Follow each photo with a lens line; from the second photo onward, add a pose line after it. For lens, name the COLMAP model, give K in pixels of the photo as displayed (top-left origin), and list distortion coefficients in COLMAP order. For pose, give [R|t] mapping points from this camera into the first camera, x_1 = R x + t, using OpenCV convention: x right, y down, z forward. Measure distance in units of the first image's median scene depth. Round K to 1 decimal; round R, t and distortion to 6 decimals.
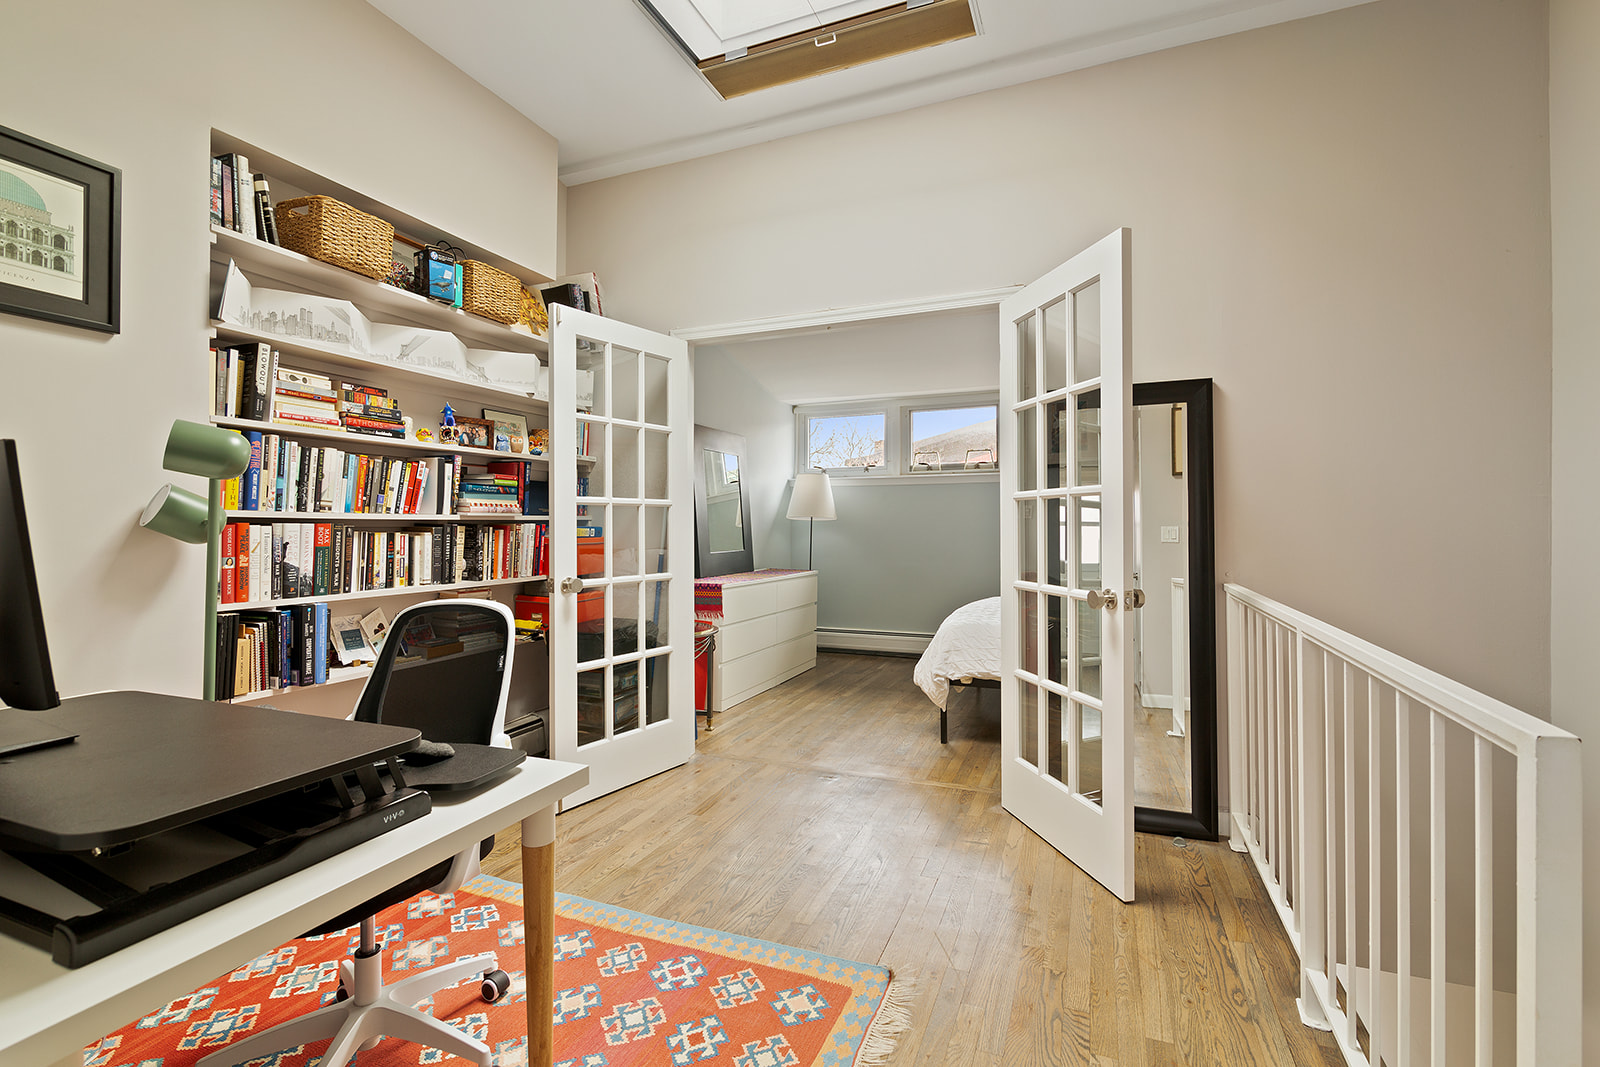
lens RADIAL K [[725.2, 0, 765.8], [0, 725.2, 521.2], [0, 0, 1]] dist [0.000670, 0.000076]
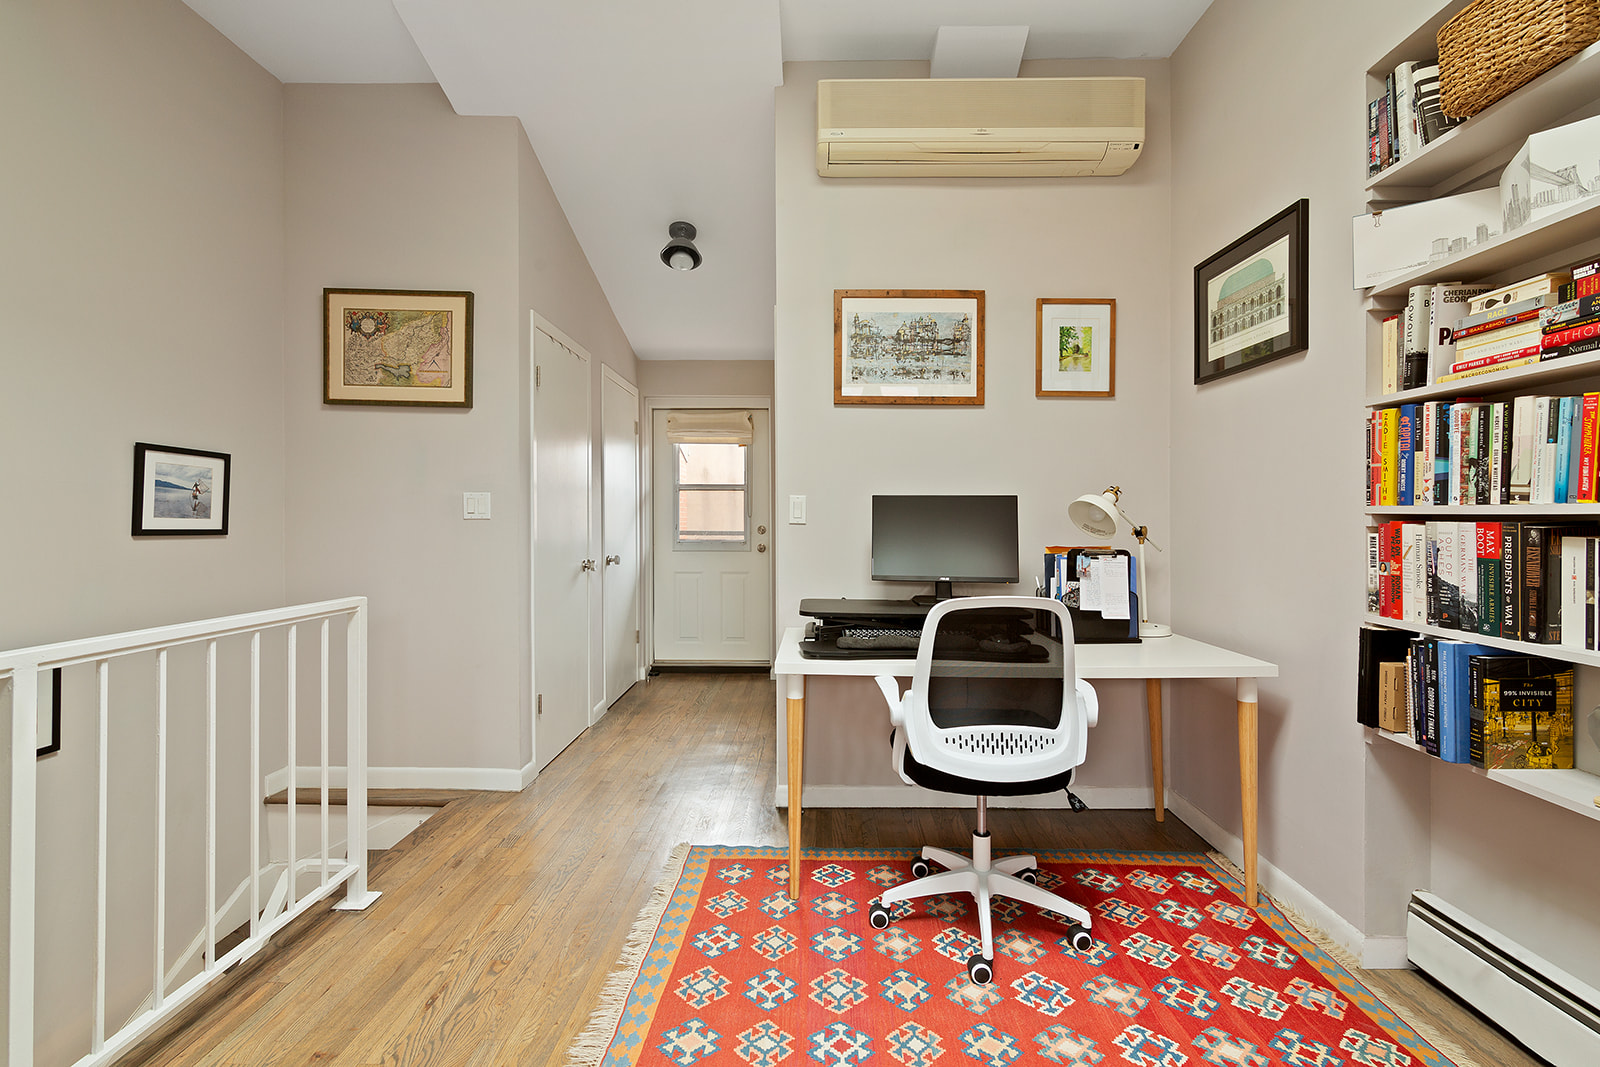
lens RADIAL K [[725.2, 0, 765.8], [0, 725.2, 521.2], [0, 0, 1]] dist [0.000670, 0.000076]
pose [[-0.932766, 0.001208, -0.360480, 0.220430], [0.001072, 0.999999, 0.000575, 0.001558], [0.360480, 0.000150, -0.932767, 1.446326]]
